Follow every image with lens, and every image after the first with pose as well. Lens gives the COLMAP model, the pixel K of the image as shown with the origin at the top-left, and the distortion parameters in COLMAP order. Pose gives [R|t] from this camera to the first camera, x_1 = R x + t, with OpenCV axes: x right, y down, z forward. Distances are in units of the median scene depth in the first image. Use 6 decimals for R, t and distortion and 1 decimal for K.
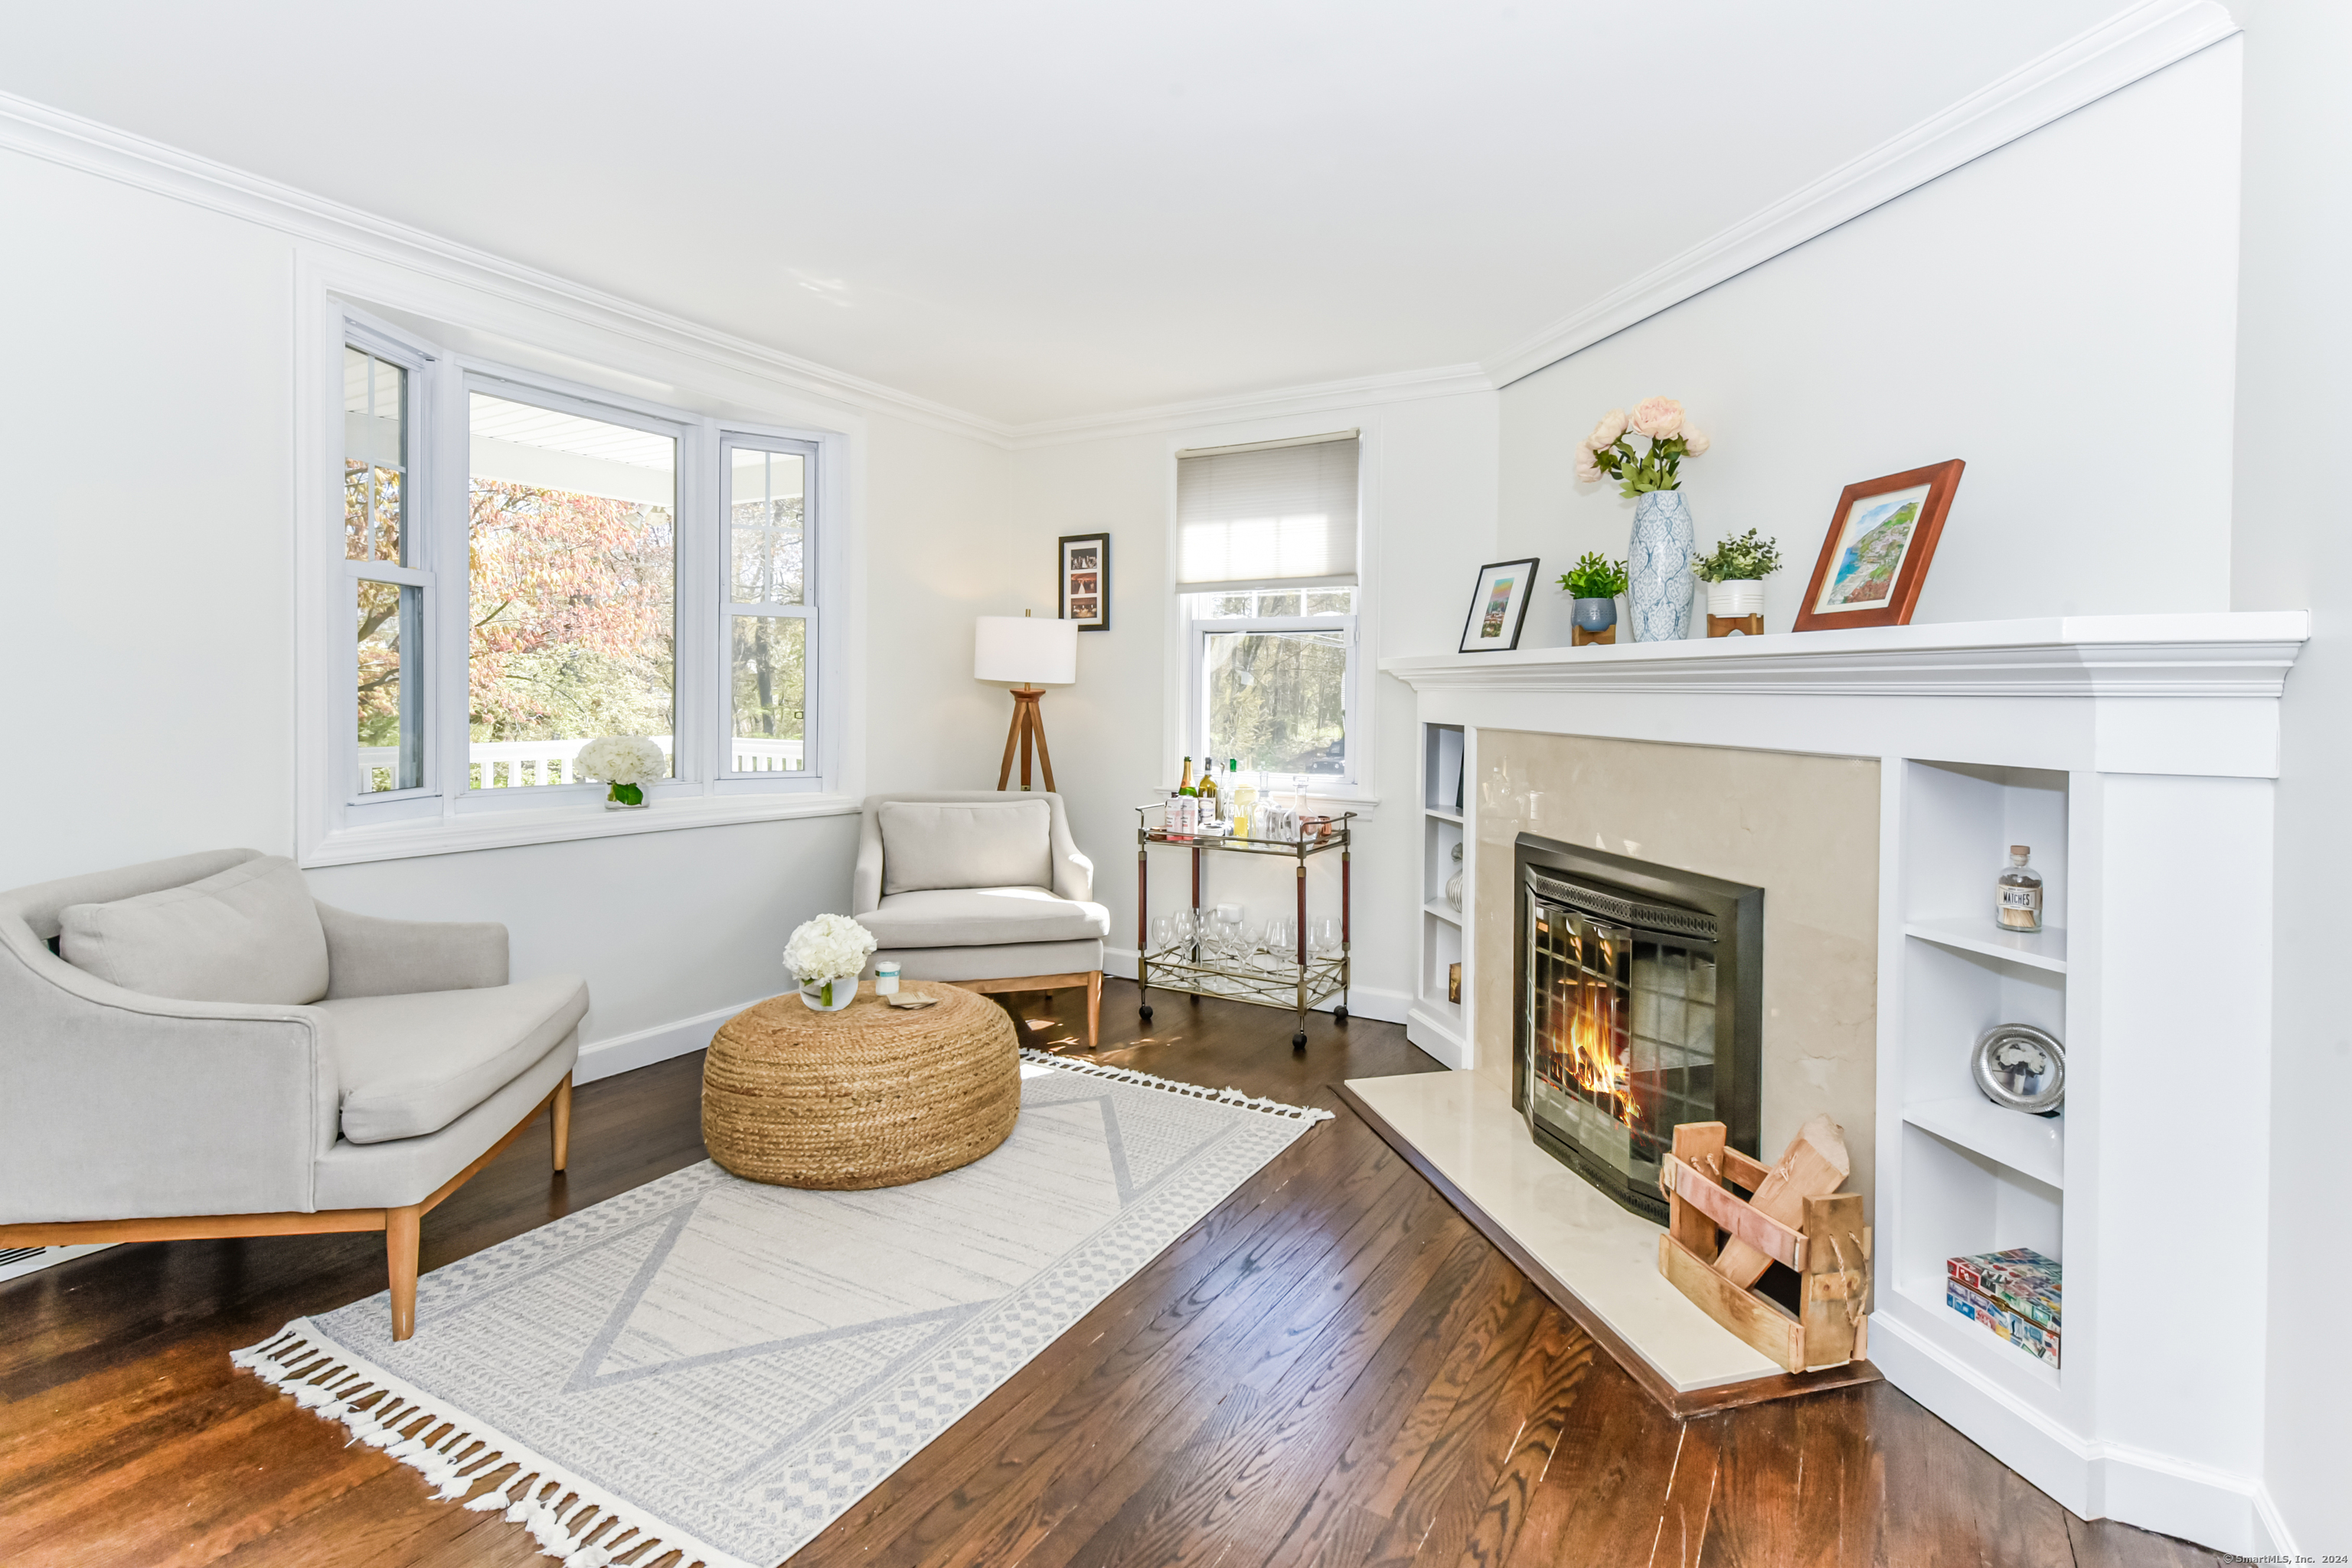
lens RADIAL K [[1125.2, 0, 1243.1], [0, 1125.2, 697.5], [0, 0, 1]] dist [0.015792, 0.000336]
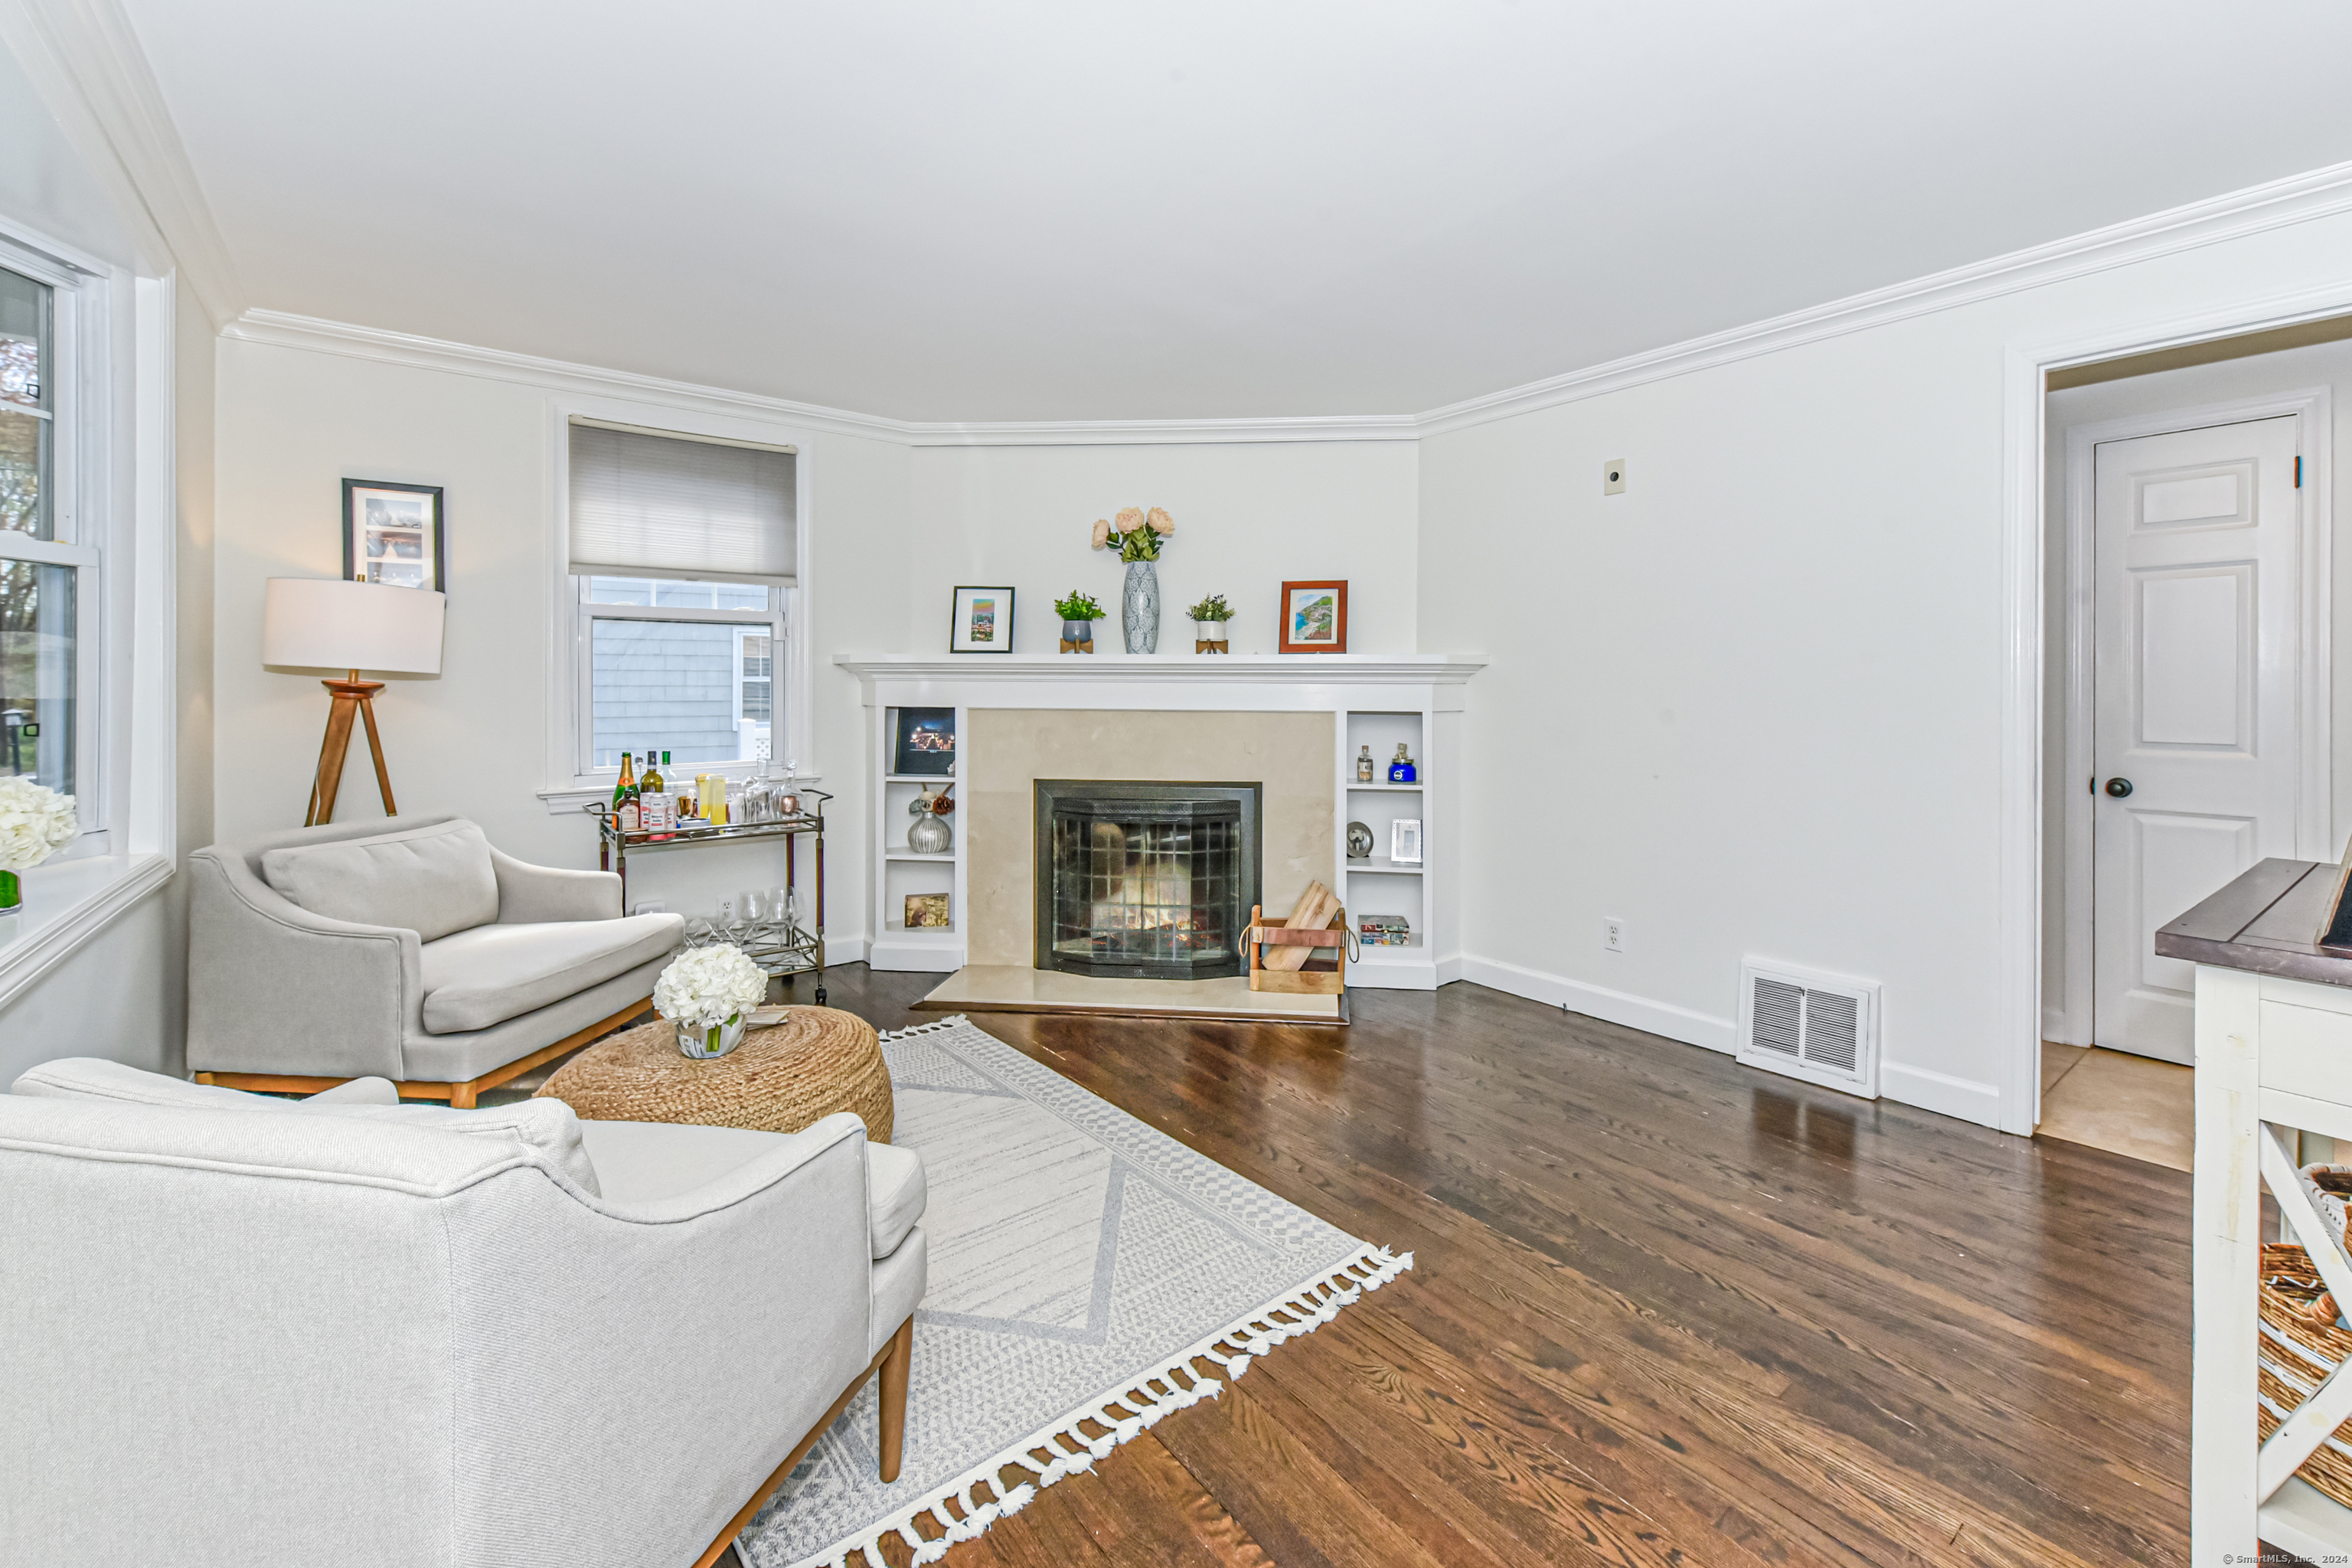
lens RADIAL K [[960.3, 0, 1222.2], [0, 960.3, 706.5], [0, 0, 1]] dist [0.000474, -0.000003]
pose [[0.369099, -0.028620, 0.928949, -0.732748], [0.004866, 0.999572, 0.028863, -0.007389], [-0.929377, -0.006133, 0.369080, 0.300158]]
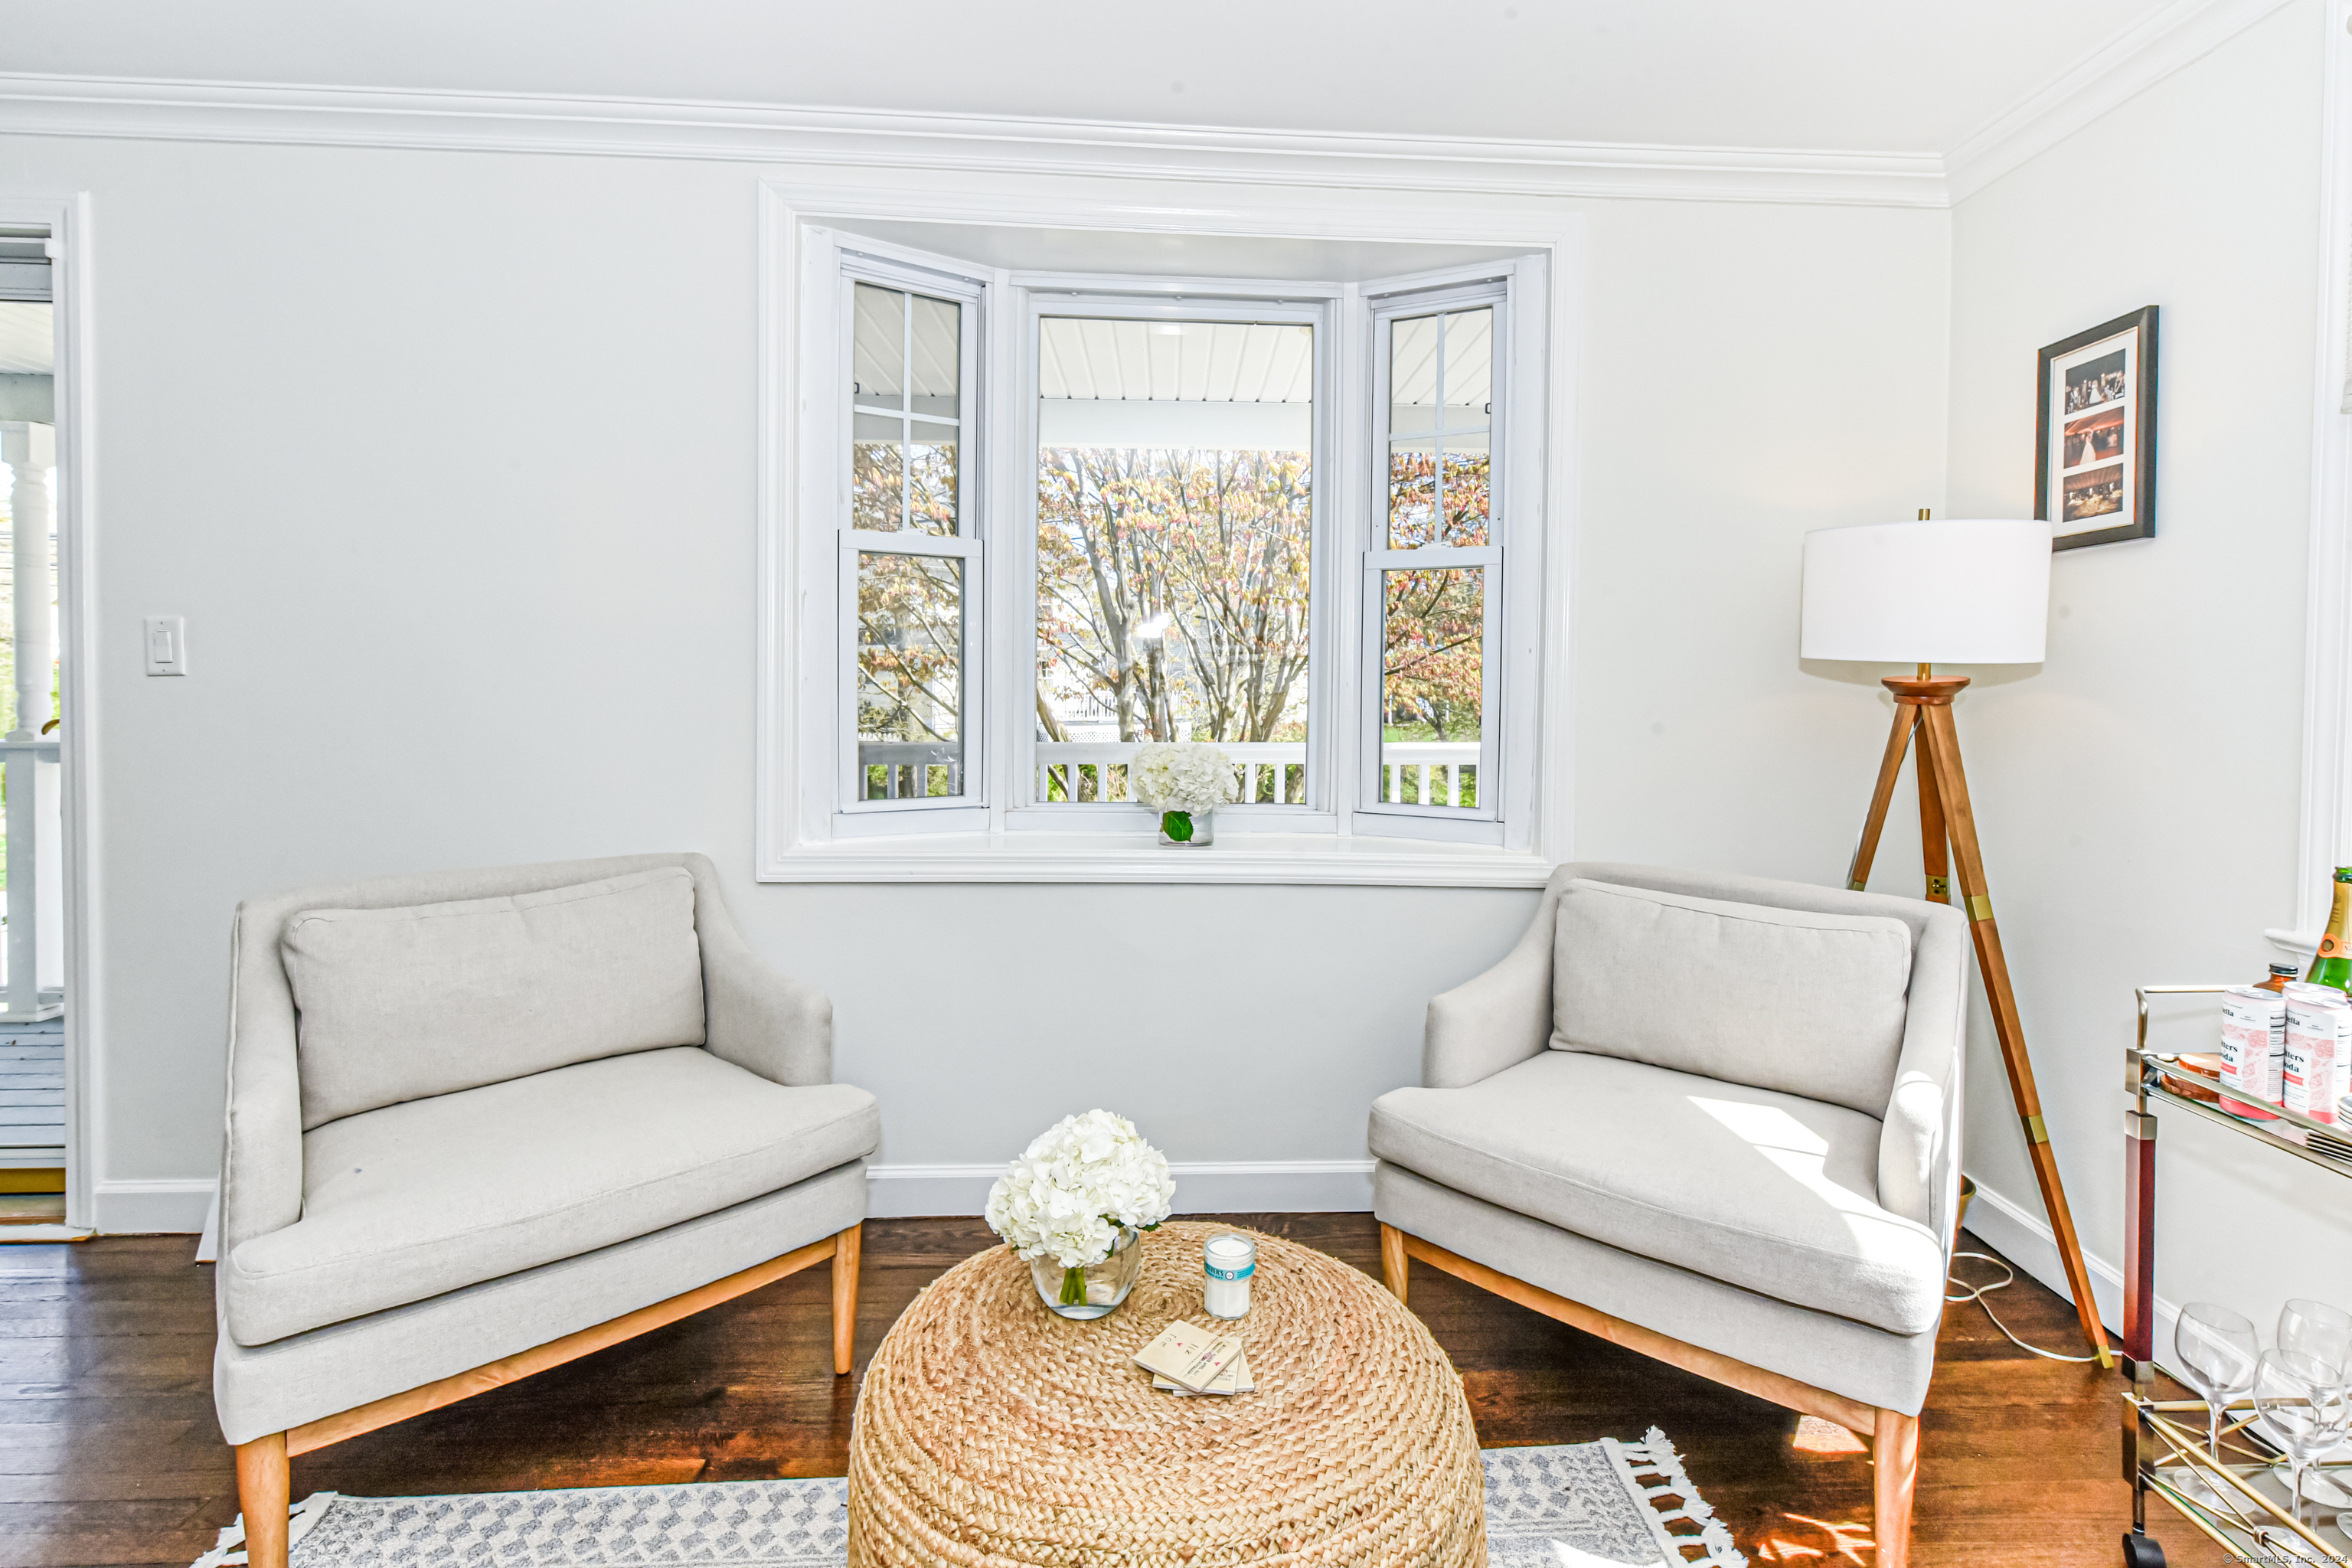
lens RADIAL K [[1125.2, 0, 1243.1], [0, 1125.2, 697.5], [0, 0, 1]] dist [0.015792, 0.000336]
pose [[0.530470, 0.008562, -0.847661, 0.080847], [-0.005230, 0.999963, 0.006828, -0.000993], [0.847688, 0.000811, 0.530495, 0.639724]]
